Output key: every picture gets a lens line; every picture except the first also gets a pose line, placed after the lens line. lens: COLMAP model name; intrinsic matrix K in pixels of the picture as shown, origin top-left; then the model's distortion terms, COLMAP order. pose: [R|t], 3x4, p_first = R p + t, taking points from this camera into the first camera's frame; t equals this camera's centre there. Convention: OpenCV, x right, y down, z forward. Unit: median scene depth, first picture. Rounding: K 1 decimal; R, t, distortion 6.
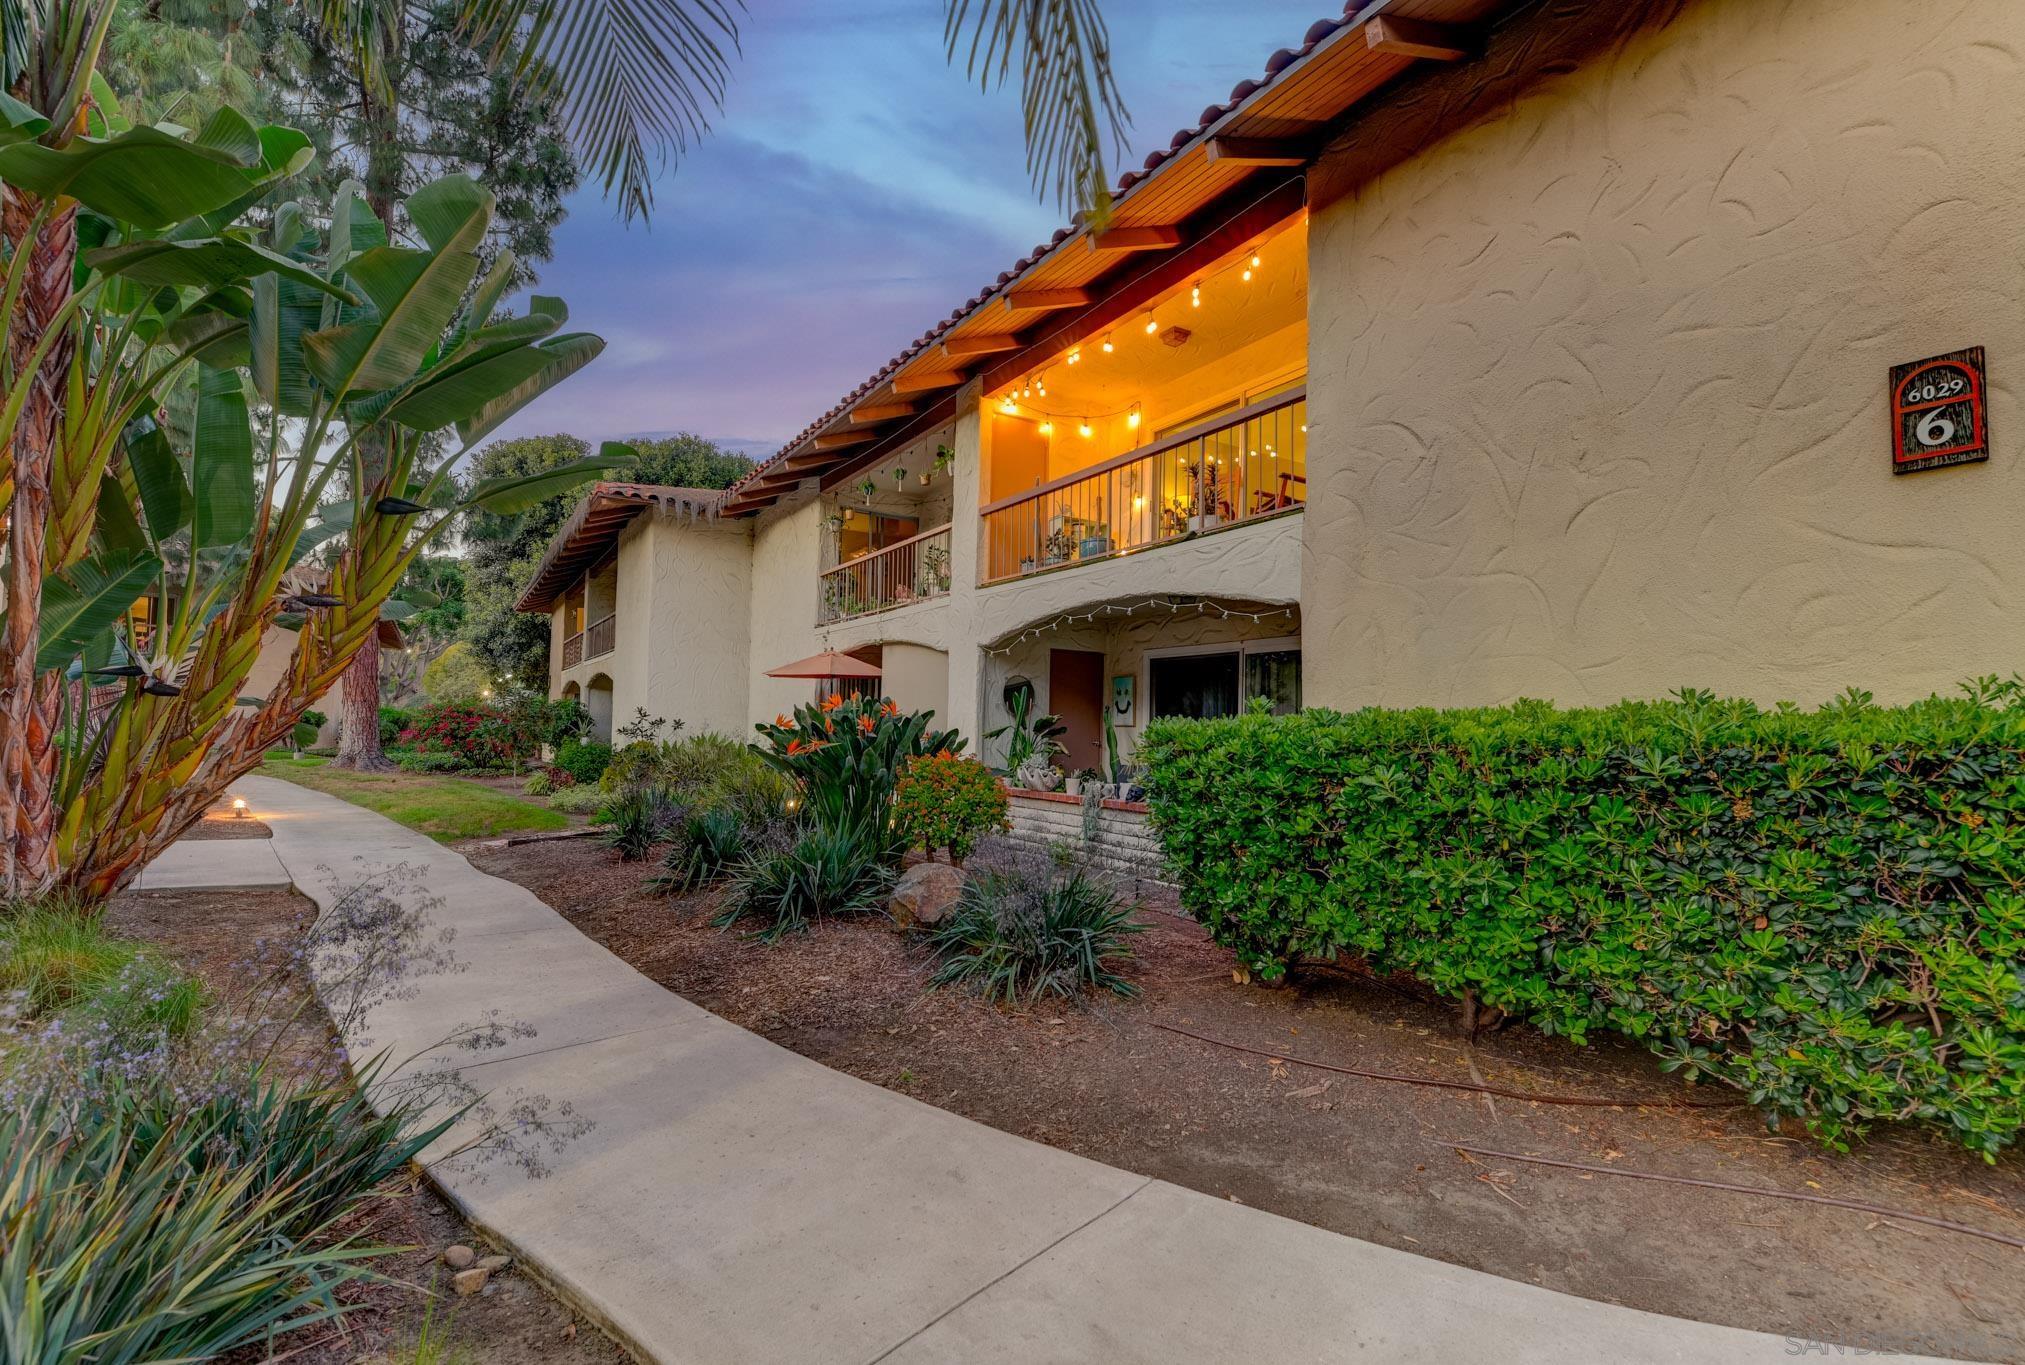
lens RADIAL K [[928.6, 0, 1012.5], [0, 928.6, 682.5], [0, 0, 1]] dist [-0.026492, 0.000056]
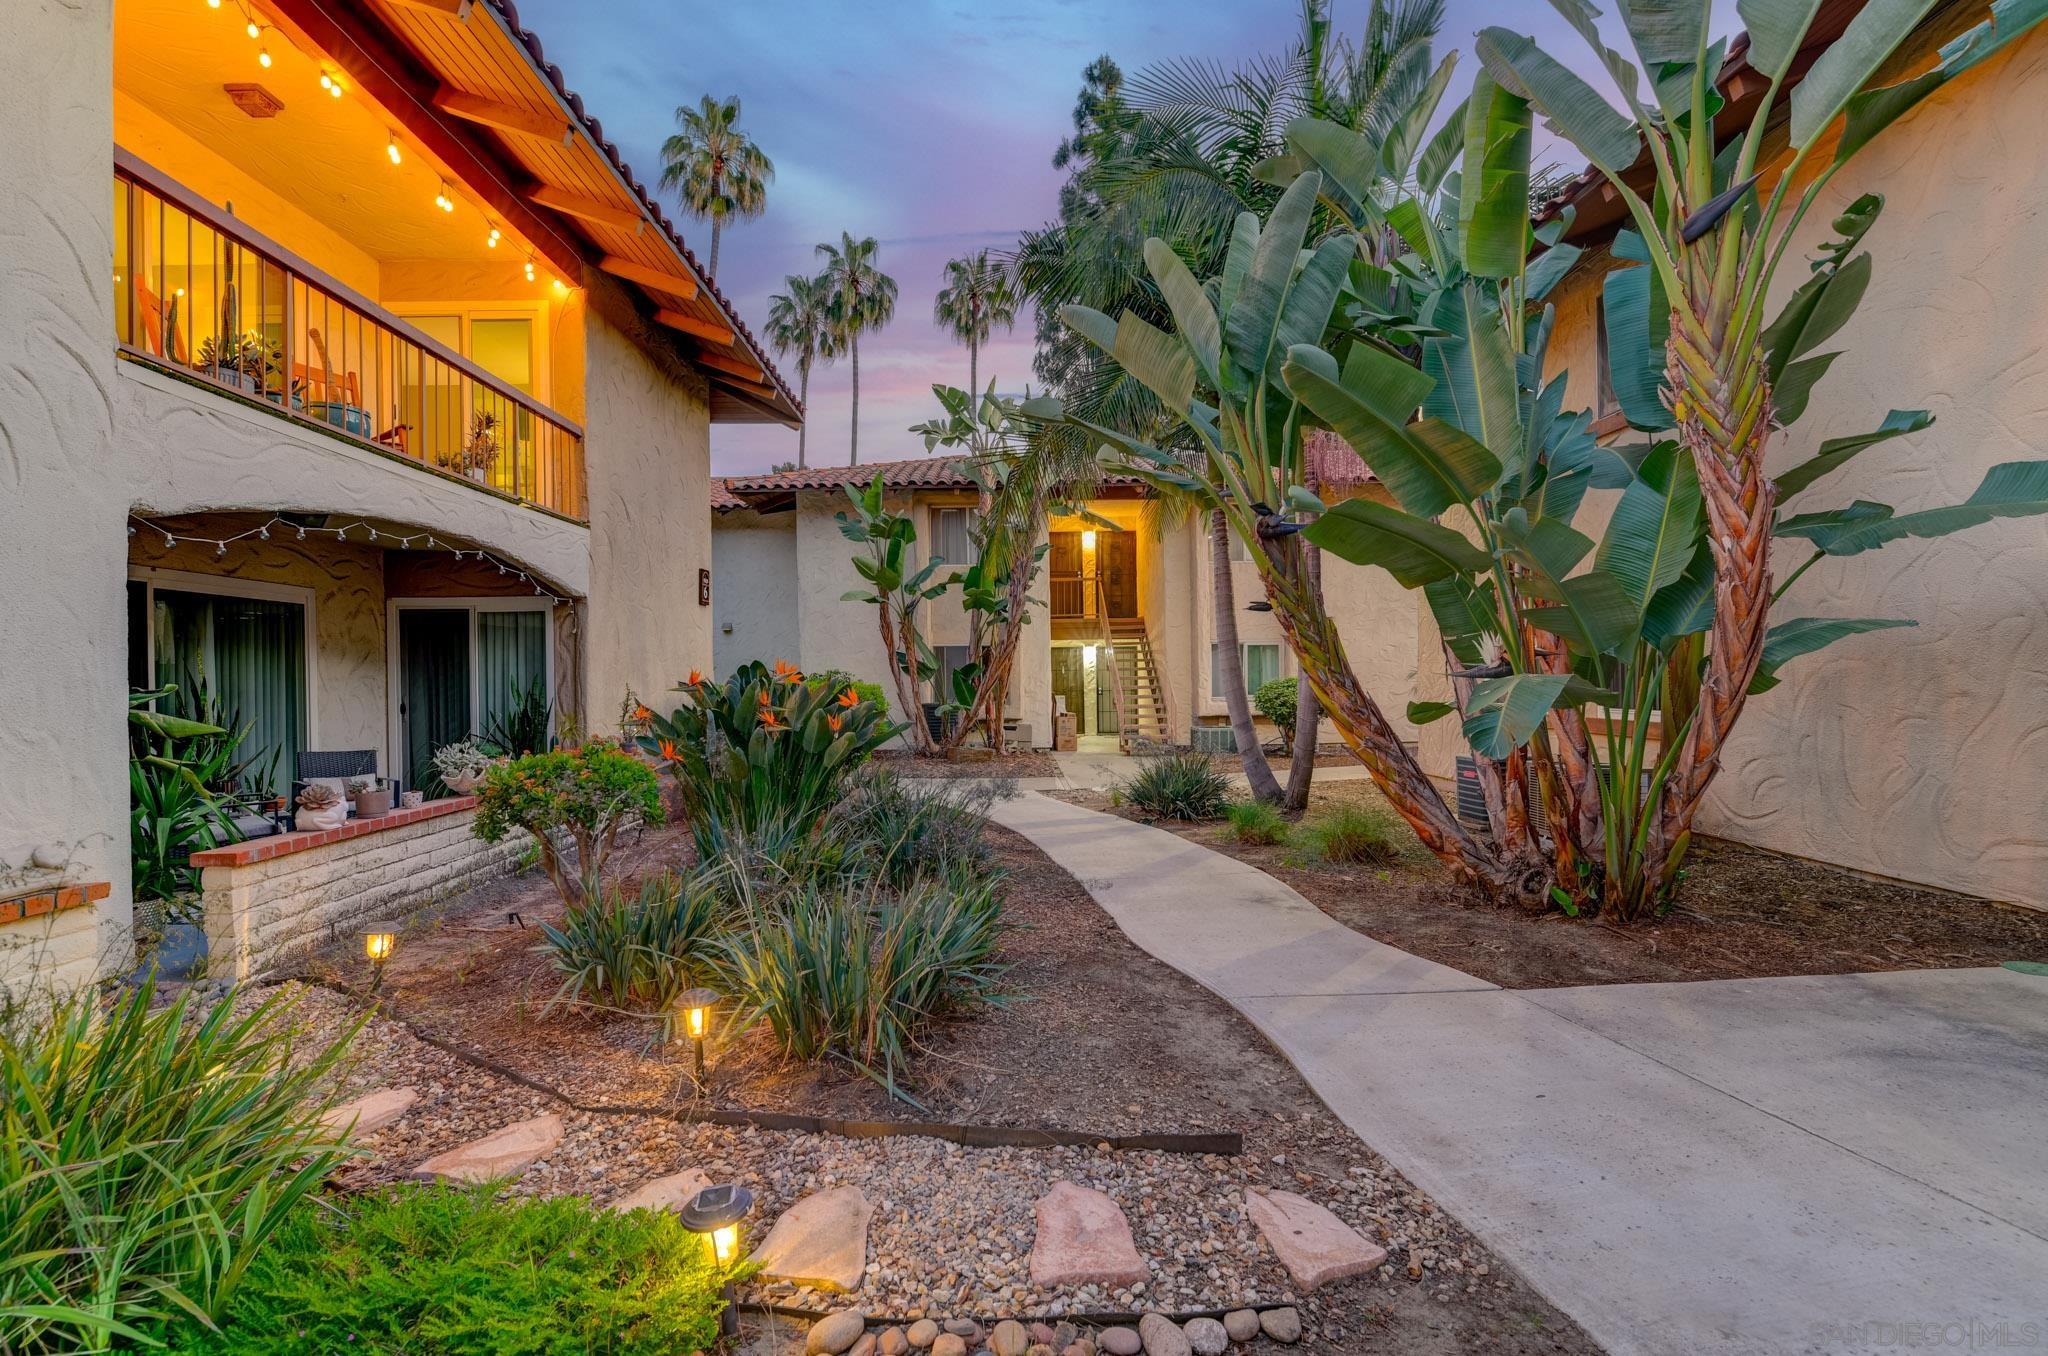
lens RADIAL K [[922.1, 0, 1030.9], [0, 922.1, 665.6], [0, 0, 1]] dist [-0.000029, -0.011327]
pose [[-0.868724, -0.002706, 0.495289, -0.677028], [-0.031836, 0.998222, -0.050385, 0.042985], [-0.494272, -0.059539, -0.867266, 1.380796]]
